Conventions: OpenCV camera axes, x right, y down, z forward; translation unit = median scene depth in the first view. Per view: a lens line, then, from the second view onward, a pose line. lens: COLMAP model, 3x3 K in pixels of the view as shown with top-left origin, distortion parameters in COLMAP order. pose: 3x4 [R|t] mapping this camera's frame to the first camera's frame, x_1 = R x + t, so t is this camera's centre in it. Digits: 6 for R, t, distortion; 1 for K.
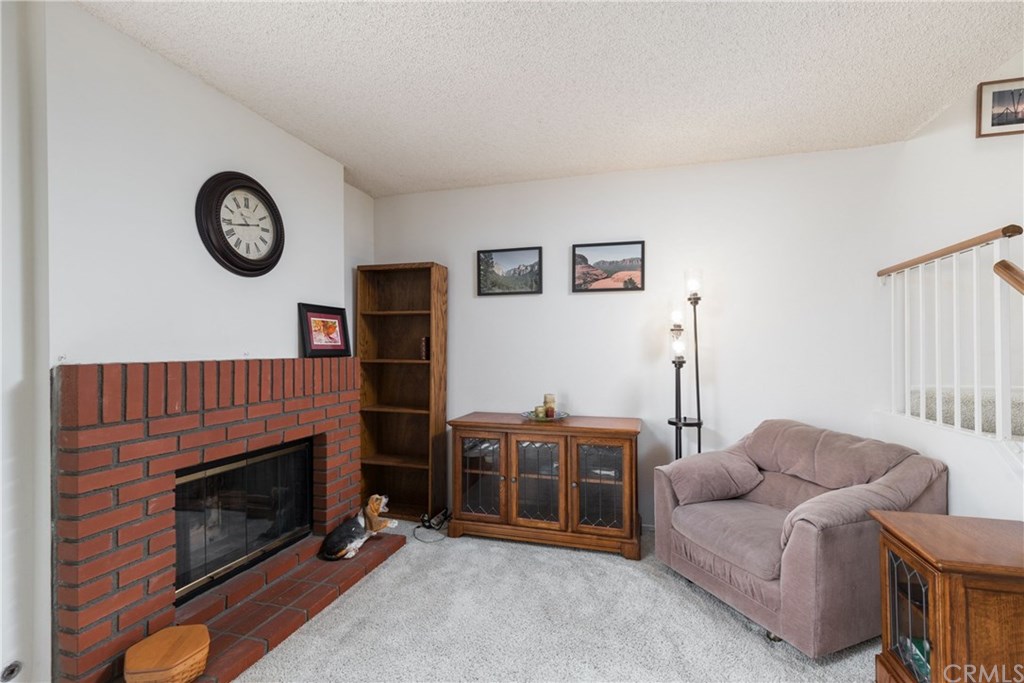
lens RADIAL K [[464.8, 0, 506.8], [0, 464.8, 341.3], [0, 0, 1]] dist [-0.000238, -0.000560]
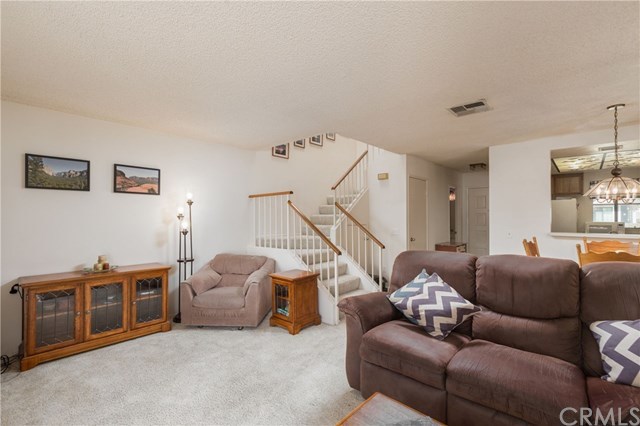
lens RADIAL K [[290.5, 0, 325.3], [0, 290.5, 214.7], [0, 0, 1]] dist [-0.000238, -0.000560]
pose [[0.425431, 0.009692, 0.904939, -0.500842], [-0.008931, 0.999939, -0.006511, -0.028047], [-0.904947, -0.005312, 0.425492, -0.128270]]
